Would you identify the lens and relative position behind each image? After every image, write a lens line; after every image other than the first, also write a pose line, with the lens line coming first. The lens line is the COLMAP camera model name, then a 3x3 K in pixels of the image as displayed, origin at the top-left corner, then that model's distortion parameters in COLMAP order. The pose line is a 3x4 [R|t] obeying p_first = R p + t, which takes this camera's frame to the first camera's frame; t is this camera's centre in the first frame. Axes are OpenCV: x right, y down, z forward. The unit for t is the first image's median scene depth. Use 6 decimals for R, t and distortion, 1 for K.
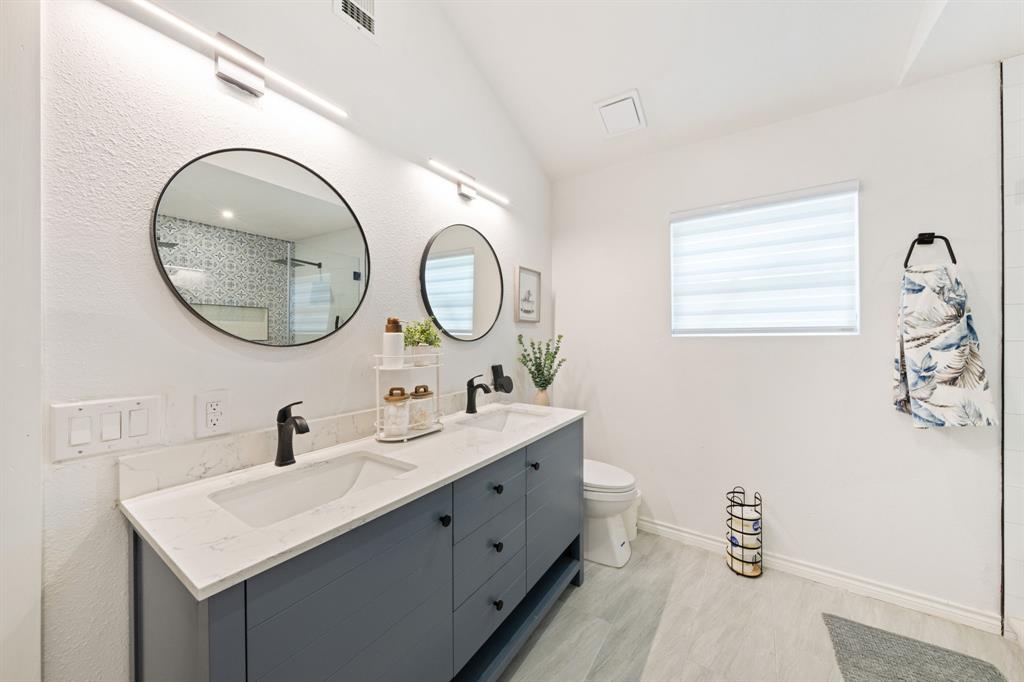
lens RADIAL K [[353.5, 0, 517.3], [0, 353.5, 335.8], [0, 0, 1]] dist [0.001052, 0.000272]
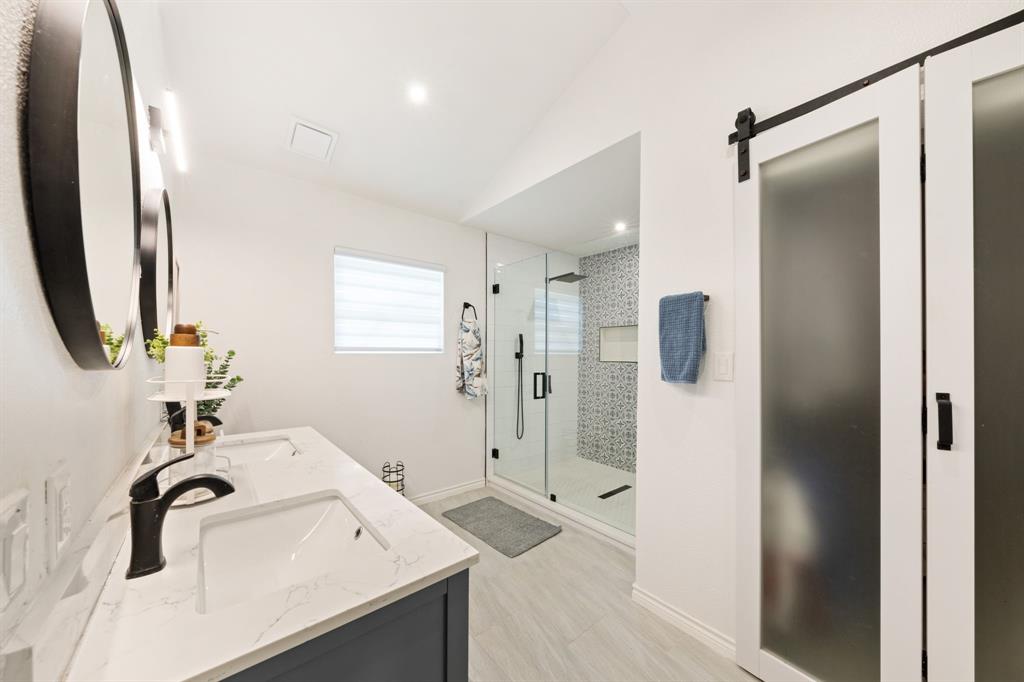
lens RADIAL K [[356.7, 0, 514.8], [0, 356.7, 351.5], [0, 0, 1]] dist [-0.002010, 0.000072]
pose [[0.282274, 0.009989, 0.959282, -0.724542], [-0.007497, 0.999938, -0.008206, 0.001506], [-0.959305, -0.004876, 0.282331, 0.170741]]
